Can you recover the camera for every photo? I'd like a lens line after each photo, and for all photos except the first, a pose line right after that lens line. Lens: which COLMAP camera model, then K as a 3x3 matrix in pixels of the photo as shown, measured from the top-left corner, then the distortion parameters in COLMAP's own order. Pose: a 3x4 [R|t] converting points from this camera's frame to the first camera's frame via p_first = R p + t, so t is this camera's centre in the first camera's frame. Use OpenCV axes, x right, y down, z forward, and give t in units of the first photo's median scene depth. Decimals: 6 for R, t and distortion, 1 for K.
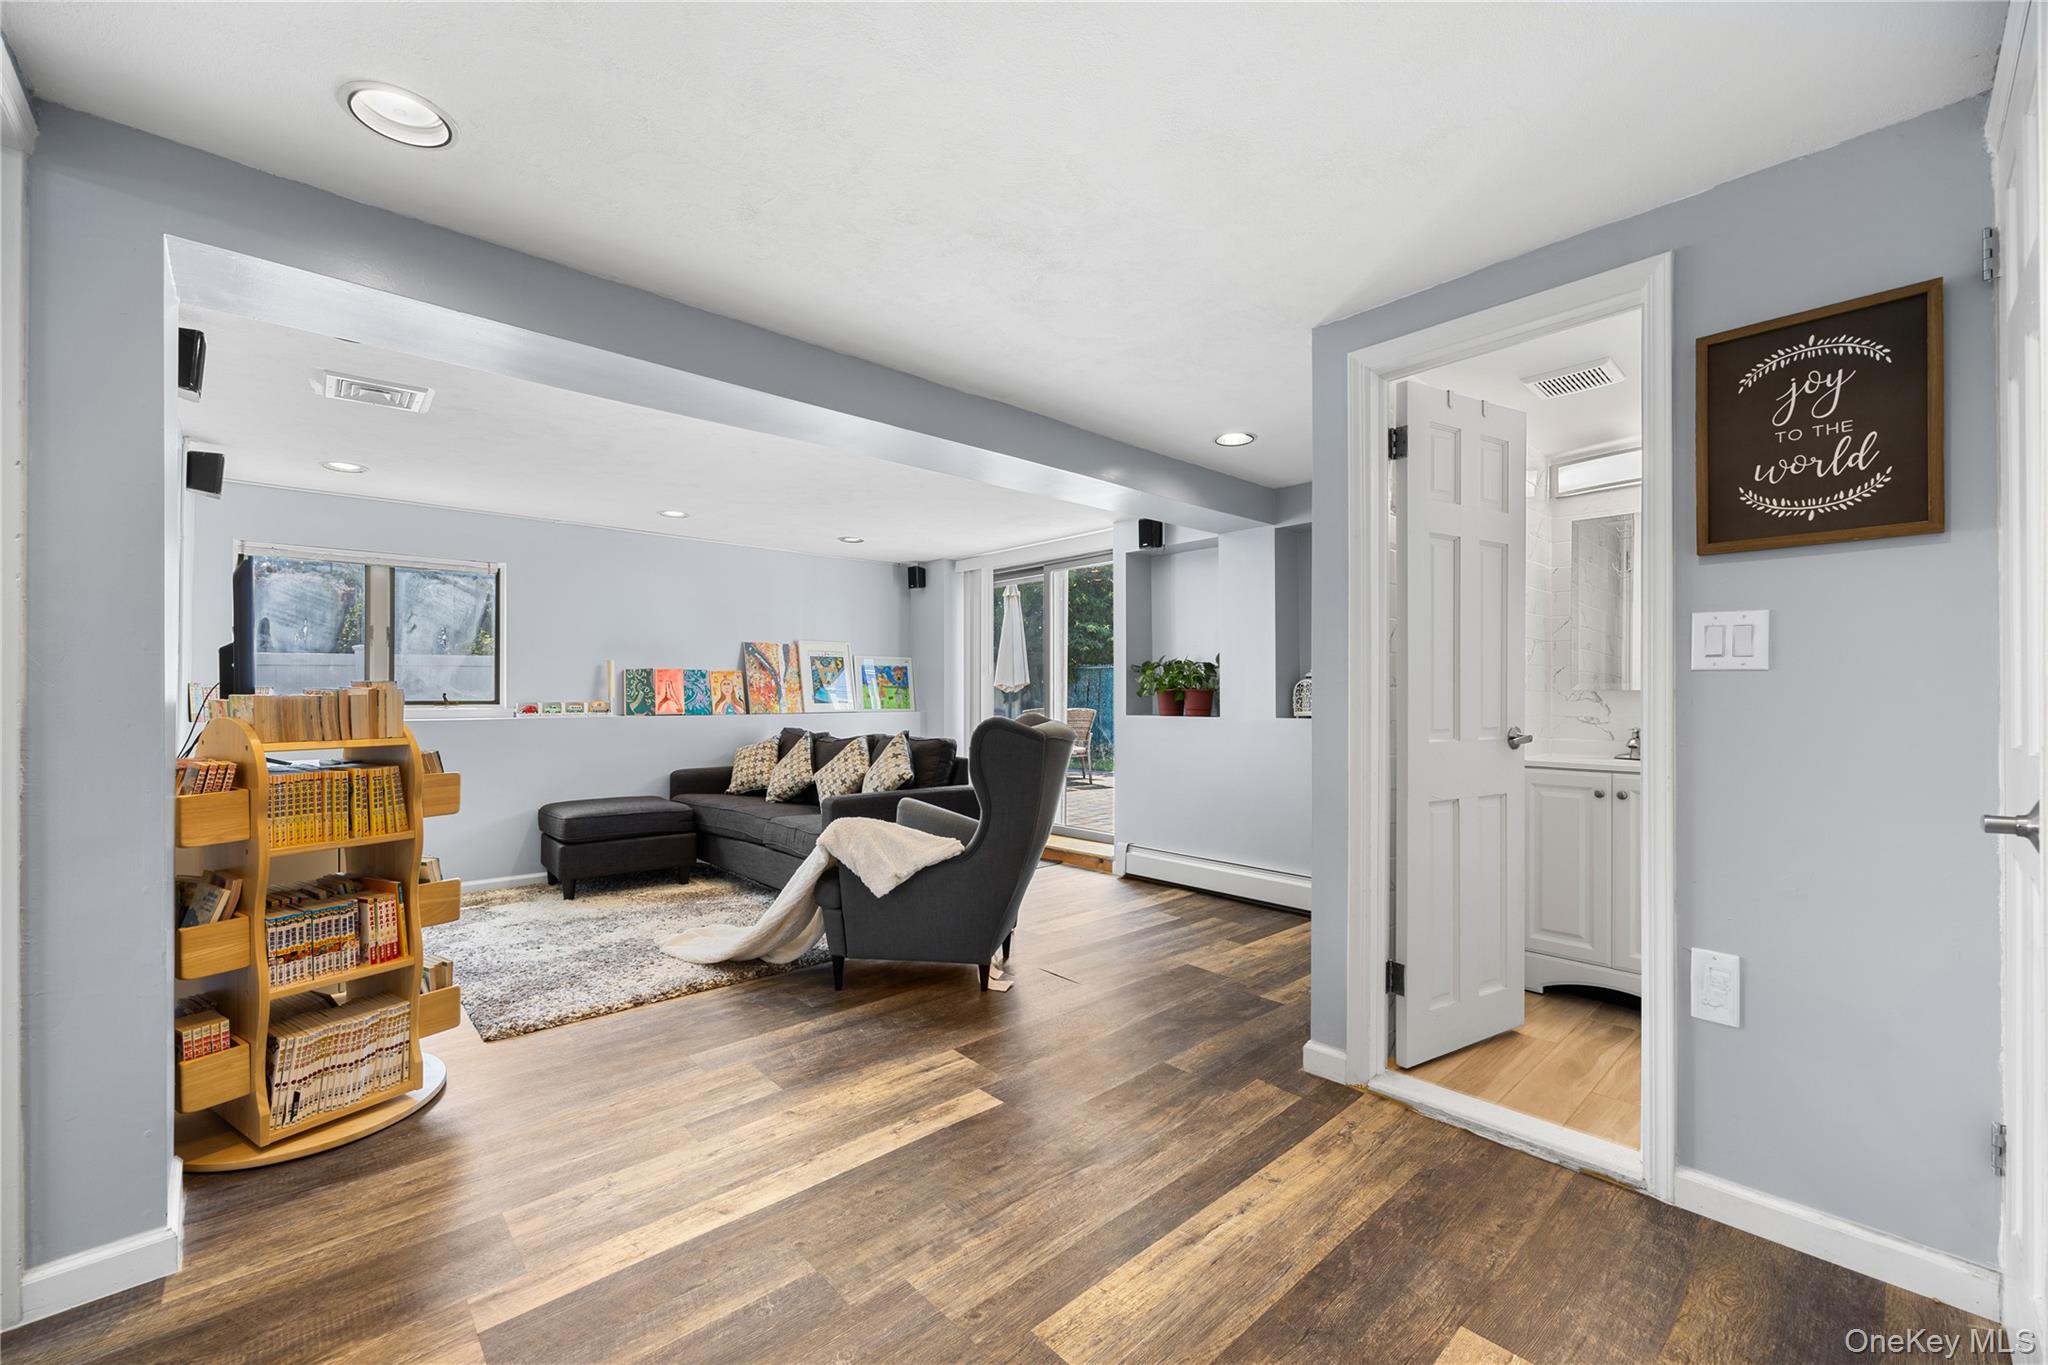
lens RADIAL K [[839.0, 0, 1018.2], [0, 839.0, 694.1], [0, 0, 1]] dist [-0.006763, -0.000273]
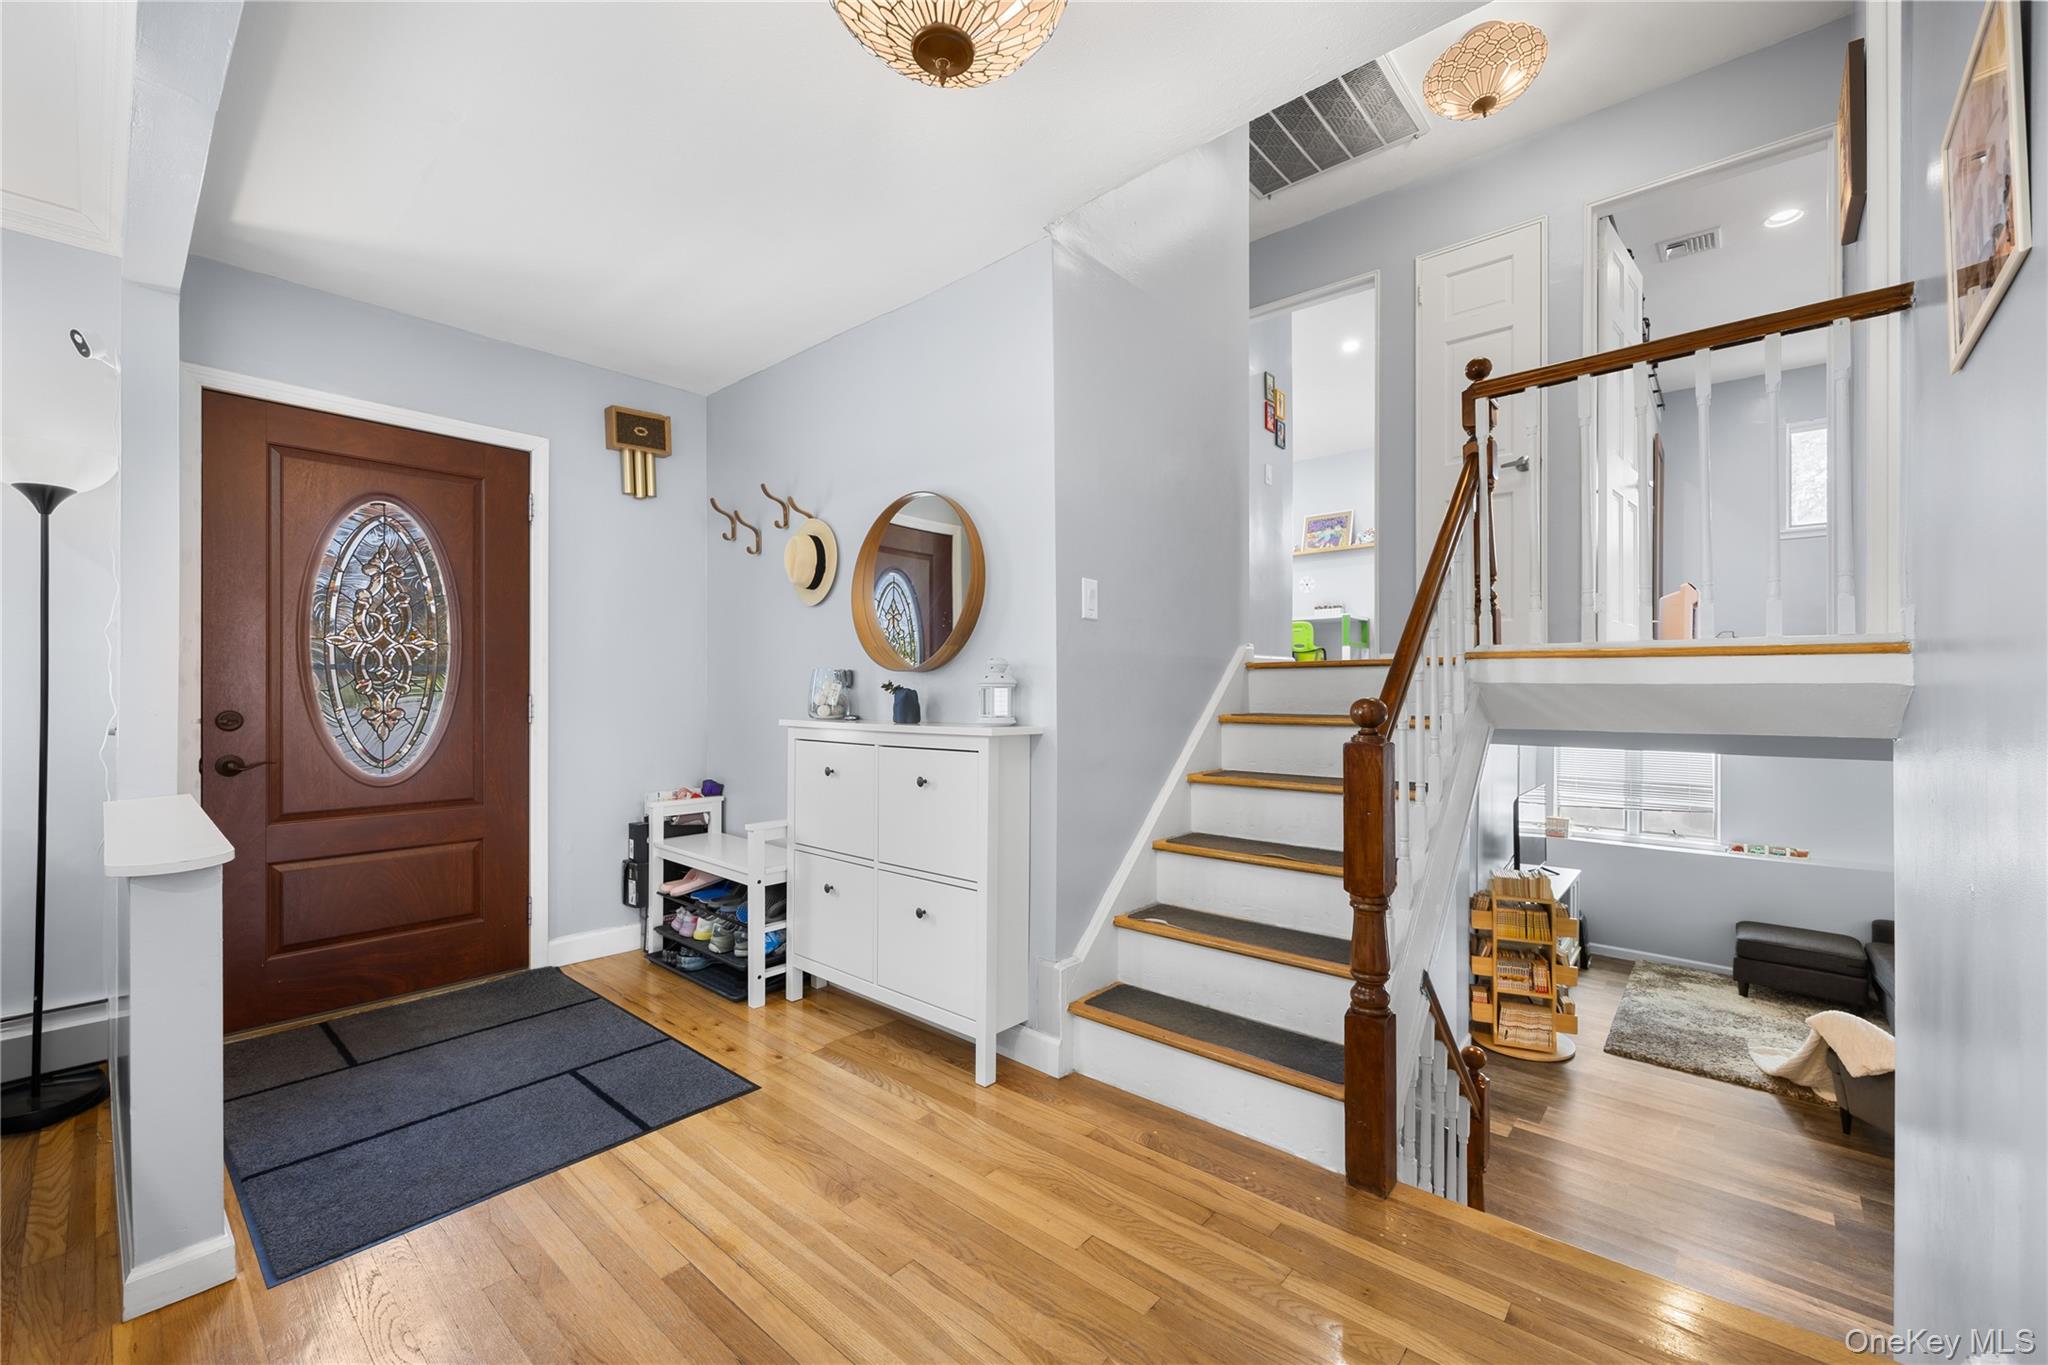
lens RADIAL K [[831.9, 0, 1024.0], [0, 831.9, 682.5], [0, 0, 1]] dist [-0.004596, -0.000441]
pose [[0.115262, 0.007956, -0.993303, 1.432520], [-0.002112, 0.999968, 0.007764, -0.587650], [0.993333, 0.001203, 0.115275, -0.753098]]
